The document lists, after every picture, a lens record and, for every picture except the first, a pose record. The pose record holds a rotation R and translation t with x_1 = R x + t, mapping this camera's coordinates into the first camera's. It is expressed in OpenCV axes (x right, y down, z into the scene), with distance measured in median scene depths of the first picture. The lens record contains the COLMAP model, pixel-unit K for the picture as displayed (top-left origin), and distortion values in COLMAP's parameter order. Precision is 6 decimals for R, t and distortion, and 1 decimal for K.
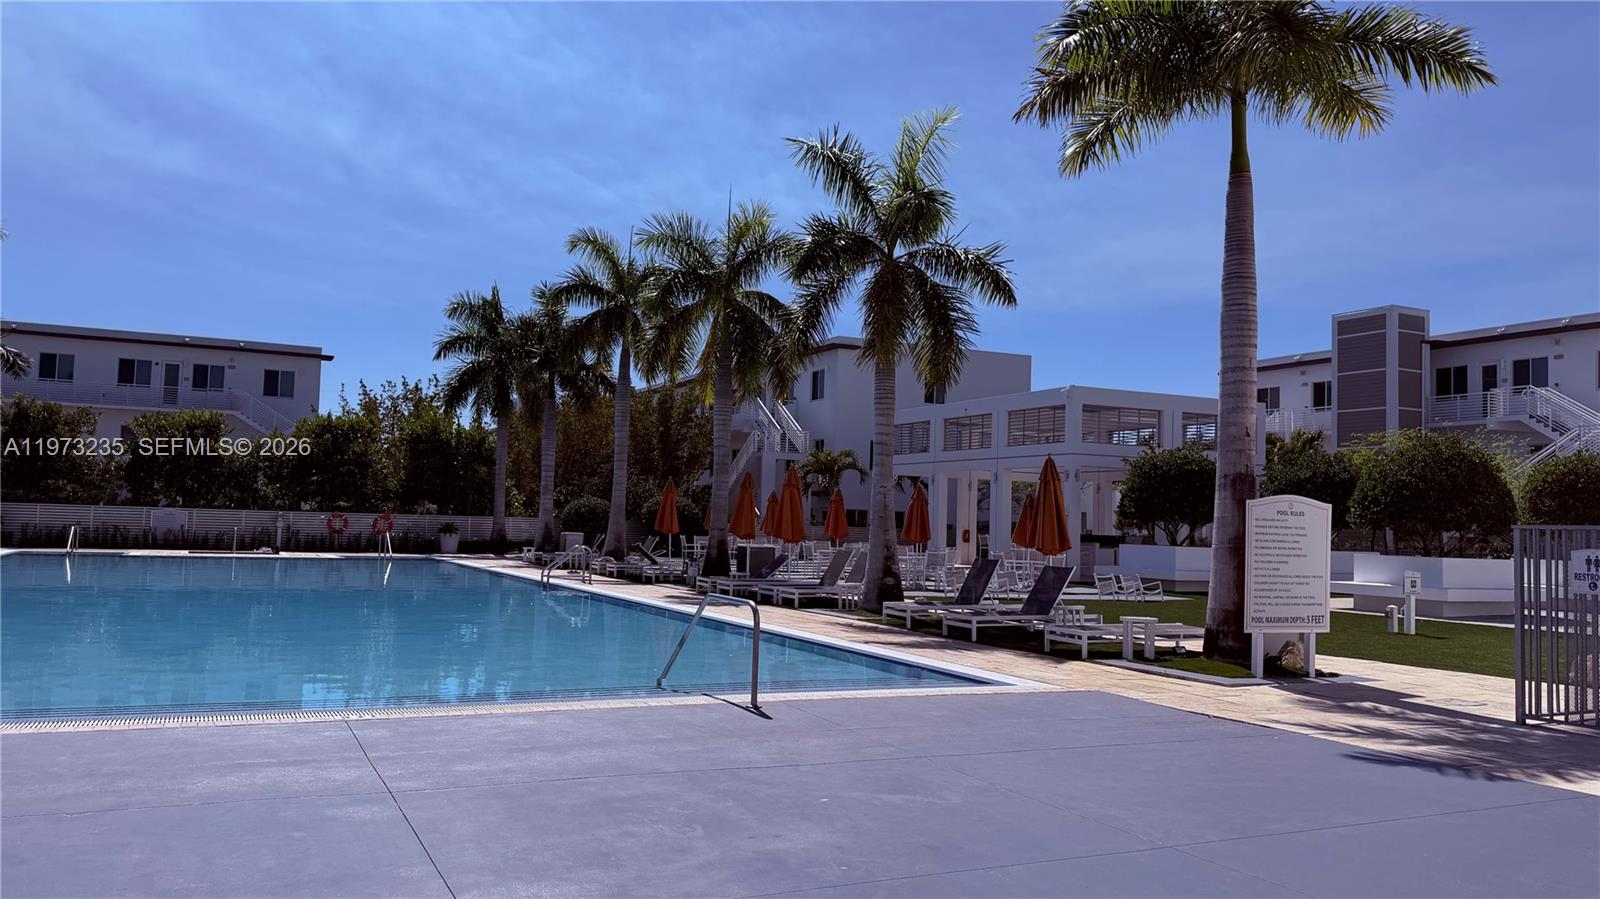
lens RADIAL K [[1206.0, 0, 800.0], [0, 1206.0, 449.5], [0, 0, 1]] dist [0.003997, -0.001485]
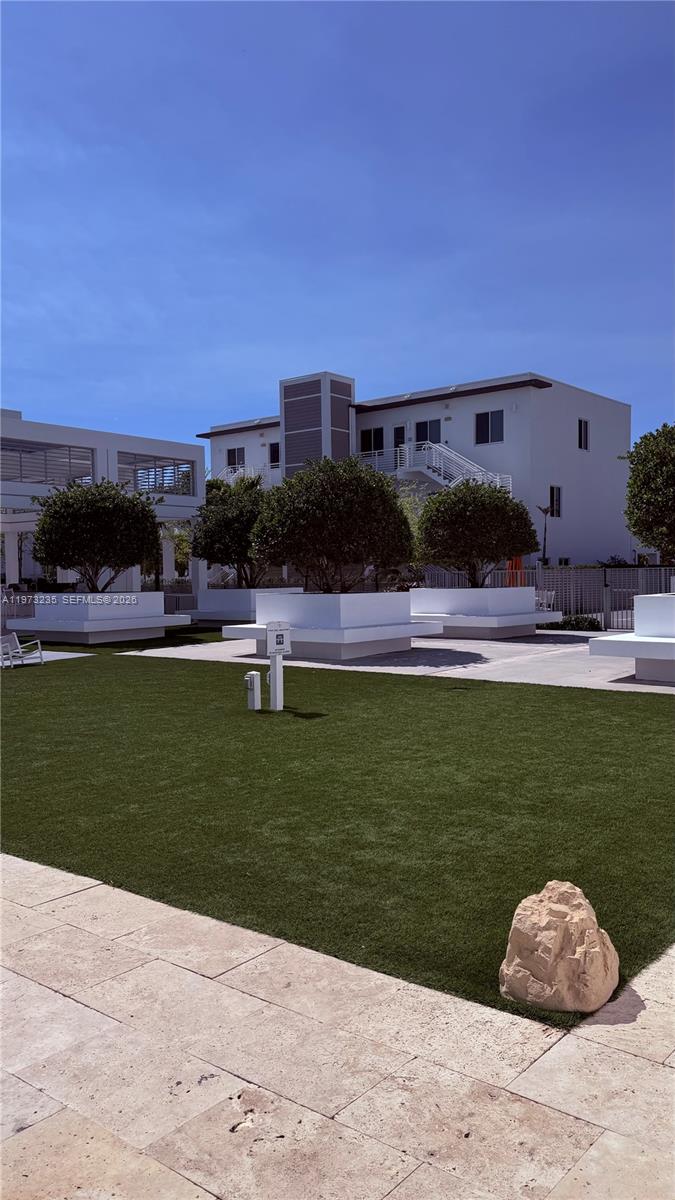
lens RADIAL K [[904.5, 0, 337.5], [0, 904.5, 600.0], [0, 0, 1]] dist [0.003997, -0.001485]
pose [[0.903967, -0.054676, 0.424092, 0.130564], [0.014900, 0.995217, 0.096547, 0.015570], [-0.427342, -0.080957, 0.900458, 0.211004]]
